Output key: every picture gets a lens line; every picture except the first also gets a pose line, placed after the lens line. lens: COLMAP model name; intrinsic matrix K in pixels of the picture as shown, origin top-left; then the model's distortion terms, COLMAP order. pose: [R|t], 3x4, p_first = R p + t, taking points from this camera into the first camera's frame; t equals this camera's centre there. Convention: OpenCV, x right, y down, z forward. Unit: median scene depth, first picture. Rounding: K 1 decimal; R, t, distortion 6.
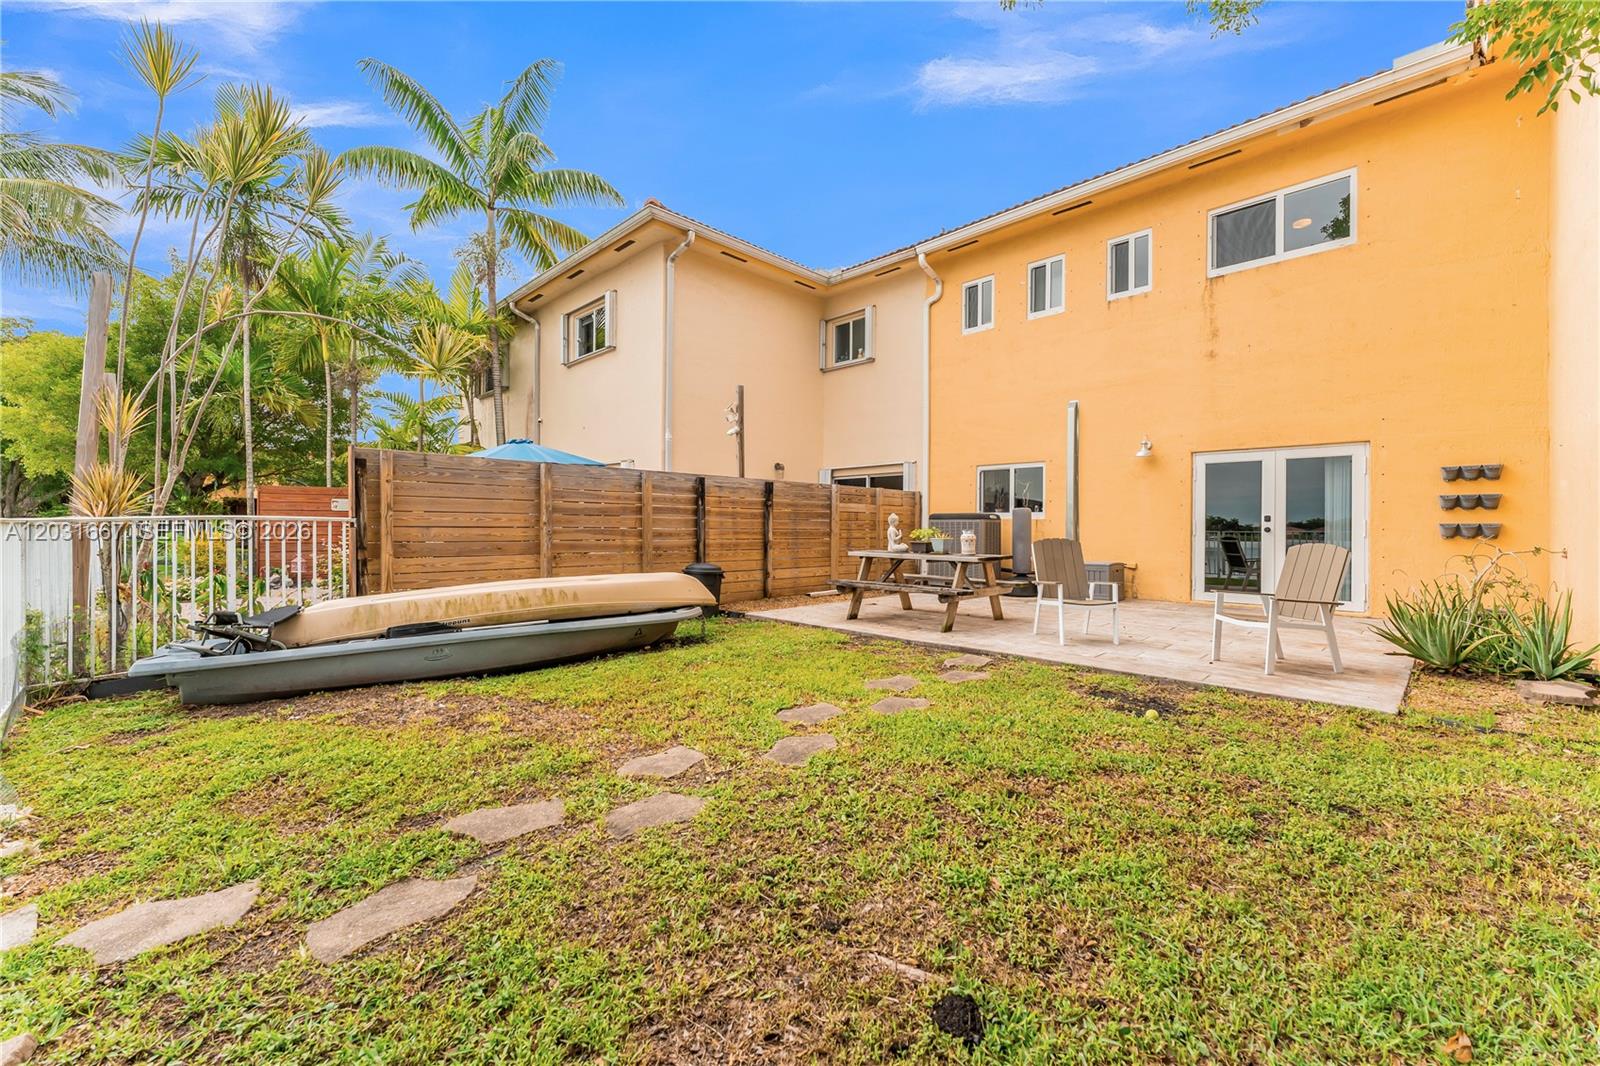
lens RADIAL K [[648.3, 0, 796.2], [0, 648.3, 527.3], [0, 0, 1]] dist [-0.000750, -0.000374]
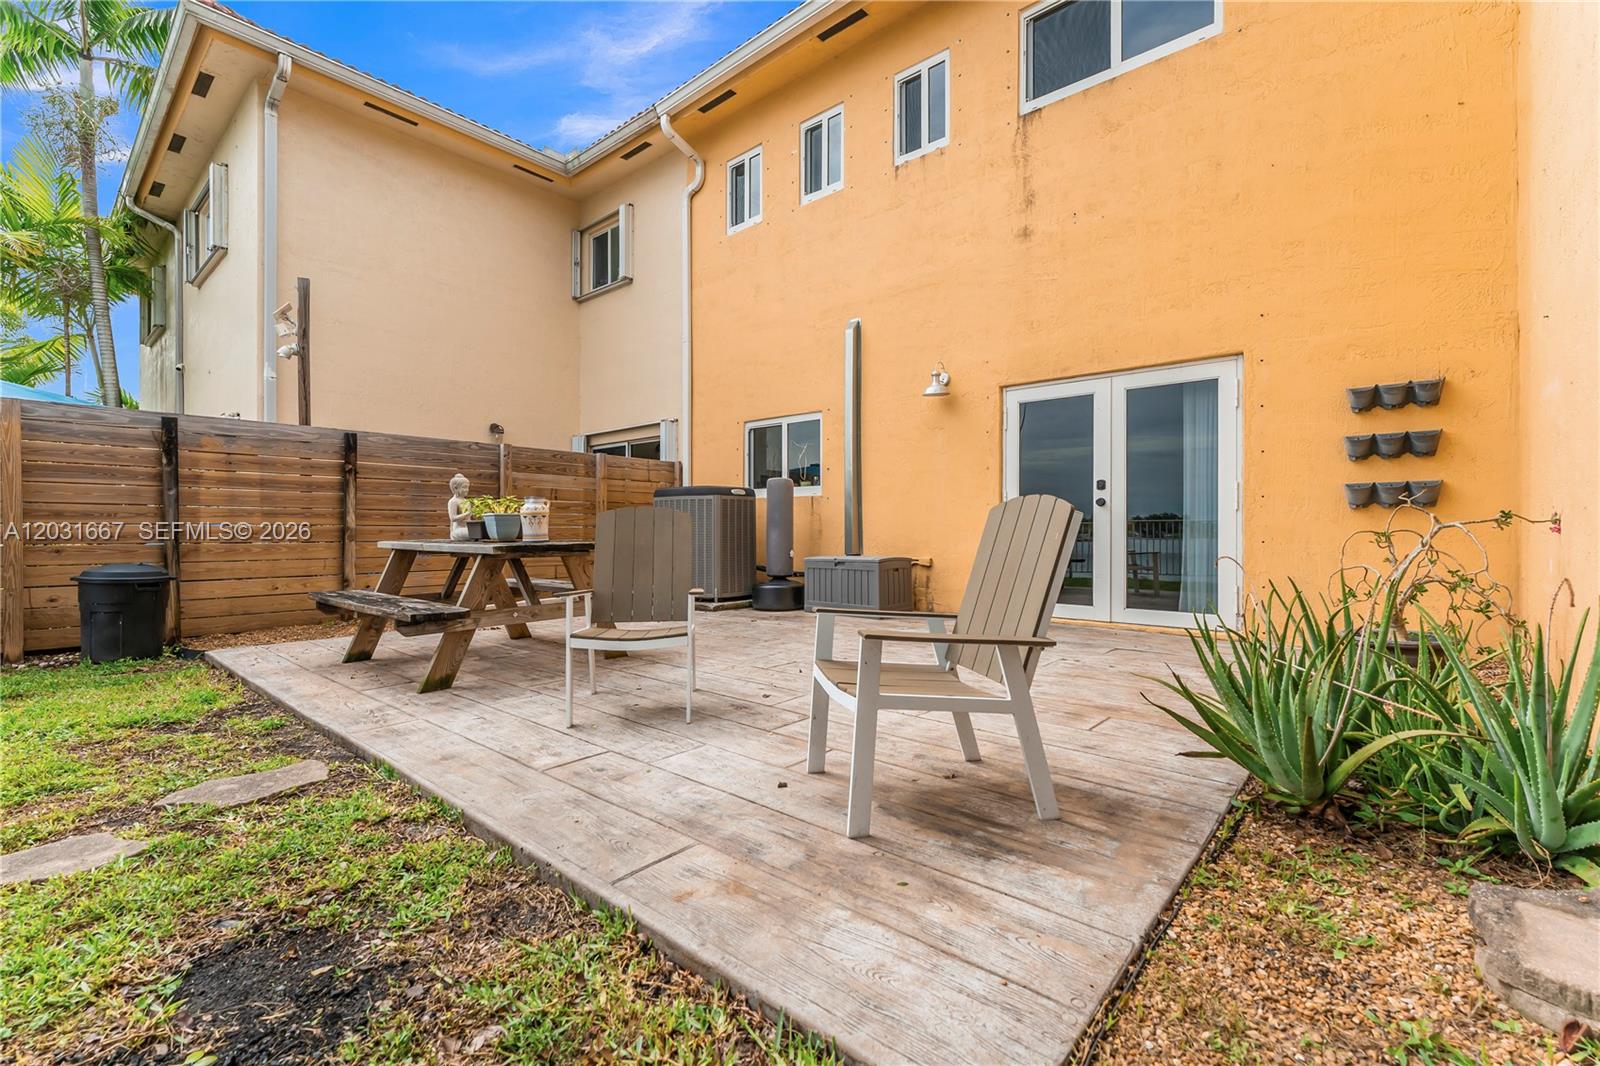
lens RADIAL K [[687.2, 0, 800.0], [0, 687.2, 533.0], [0, 0, 1]] dist [-0.000610, -0.000515]
pose [[0.997462, -0.006974, 0.070854, 0.353813], [0.006596, 0.999963, 0.005574, 0.025953], [-0.070890, -0.005092, 0.997471, 0.320109]]
